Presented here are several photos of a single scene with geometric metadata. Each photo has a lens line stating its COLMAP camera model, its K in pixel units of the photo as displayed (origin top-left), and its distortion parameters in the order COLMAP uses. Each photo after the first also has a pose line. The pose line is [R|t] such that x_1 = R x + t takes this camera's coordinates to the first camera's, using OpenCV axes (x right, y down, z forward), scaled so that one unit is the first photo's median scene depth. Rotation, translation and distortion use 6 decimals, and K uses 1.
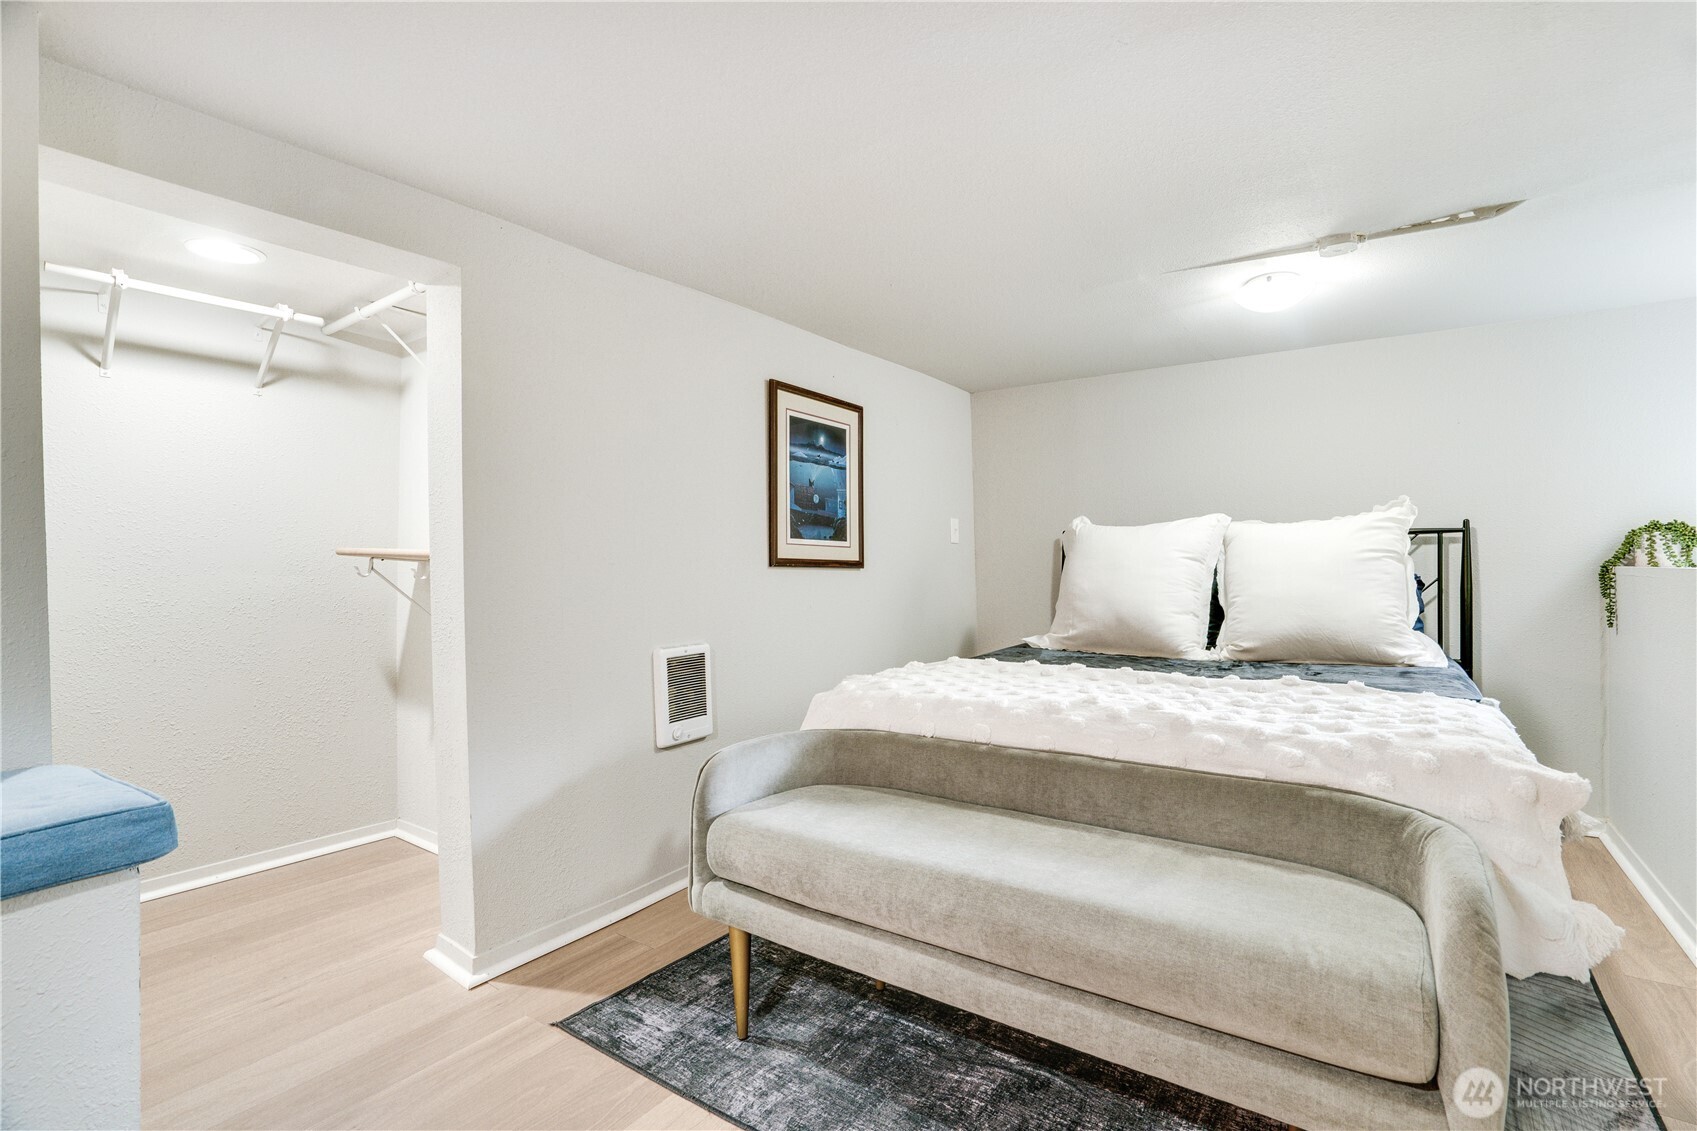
lens RADIAL K [[785.7, 0, 844.5], [0, 785.7, 569.0], [0, 0, 1]] dist [-0.051473, 0.018195]
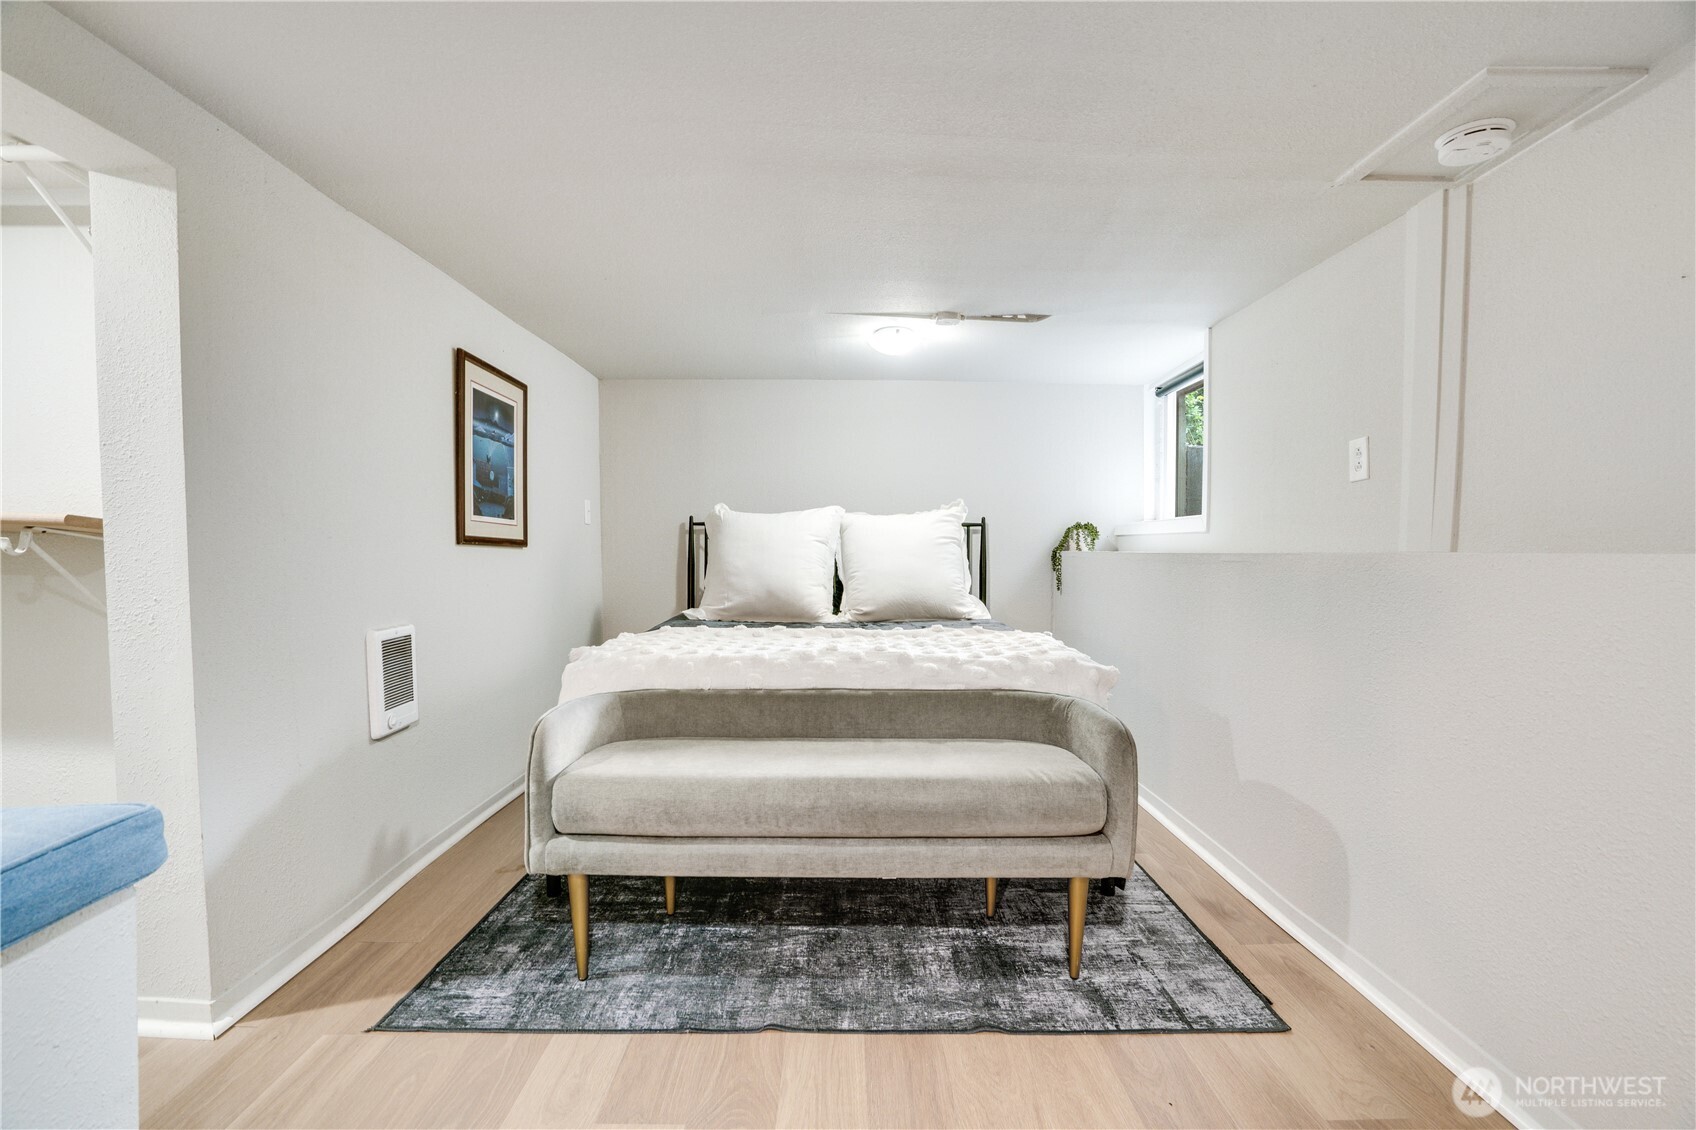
lens RADIAL K [[785.3, 0, 840.3], [0, 785.3, 571.0], [0, 0, 1]] dist [-0.051473, 0.018195]
pose [[0.814390, -0.006088, 0.580286, -0.353282], [-0.006158, 0.999798, 0.019130, 0.011603], [-0.580285, -0.019153, 0.814188, -0.058060]]
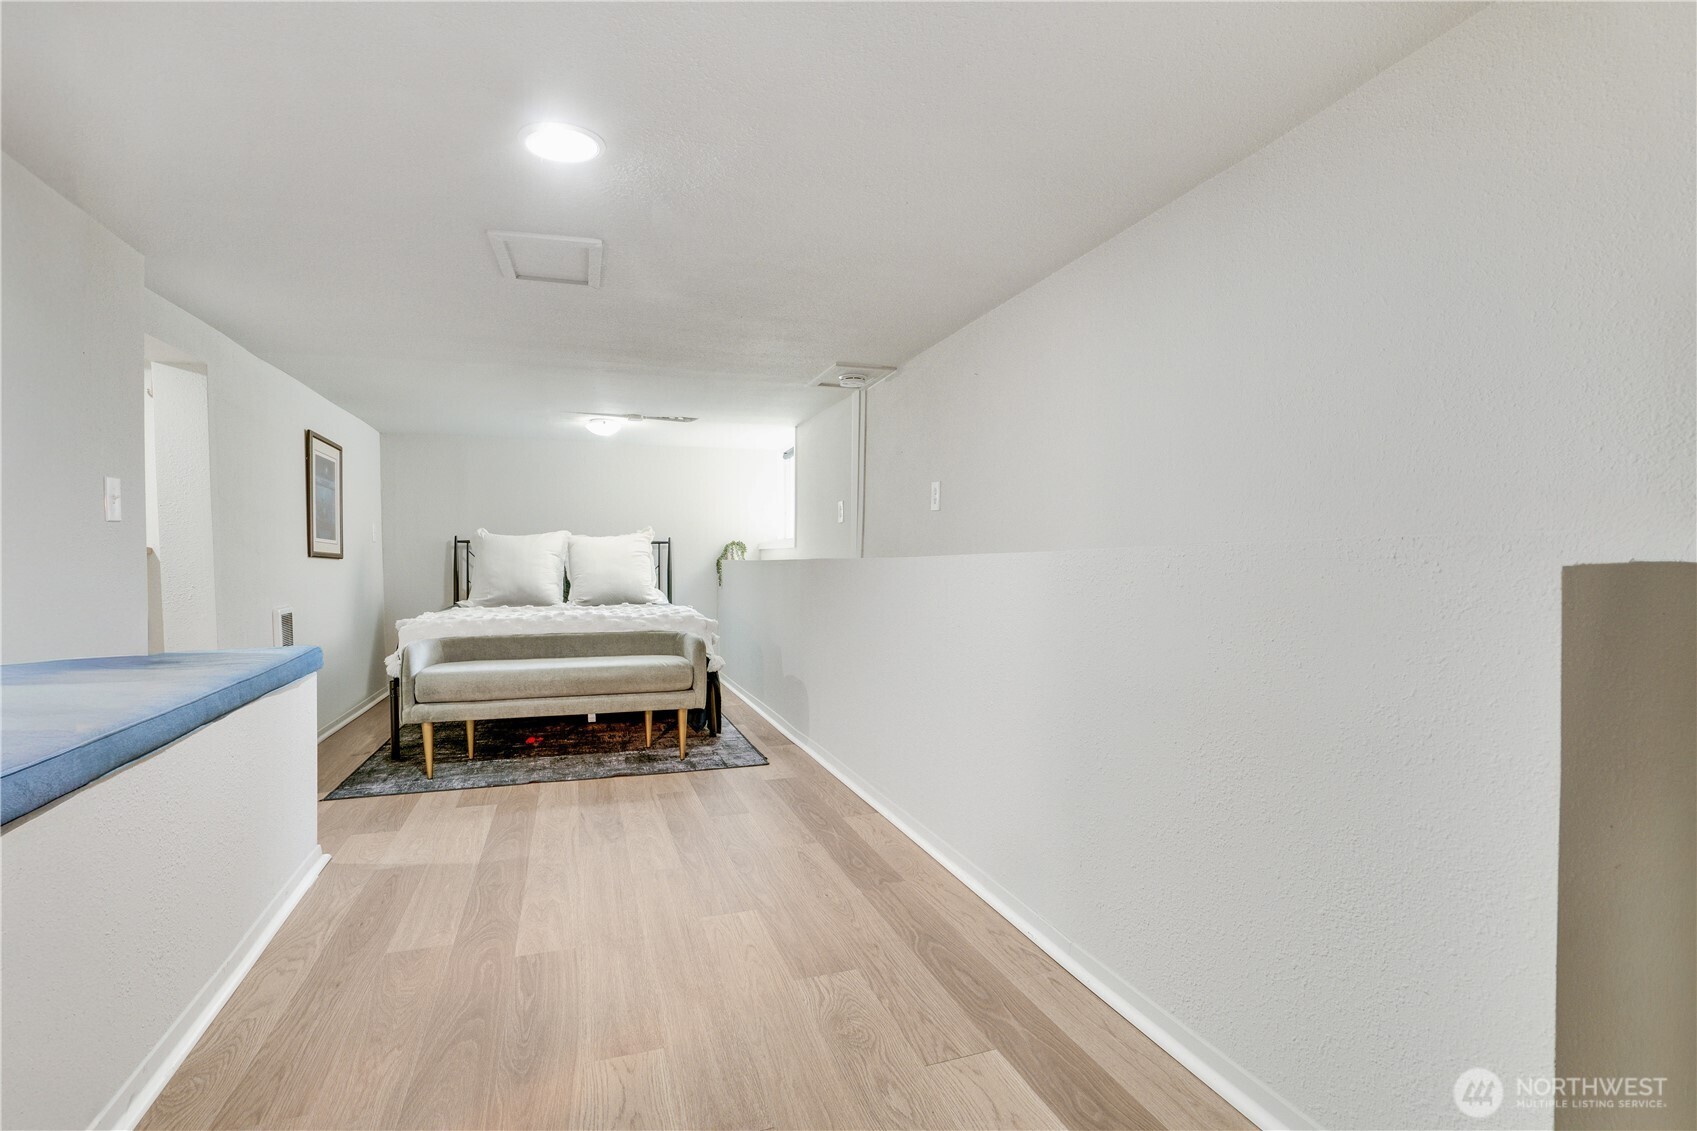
lens RADIAL K [[785.7, 0, 825.6], [0, 785.7, 566.1], [0, 0, 1]] dist [-0.051473, 0.018195]
pose [[0.597246, -0.000021, 0.802058, -0.905898], [0.001988, 0.999997, -0.001454, 0.024380], [-0.802056, 0.002463, 0.597244, -0.866357]]
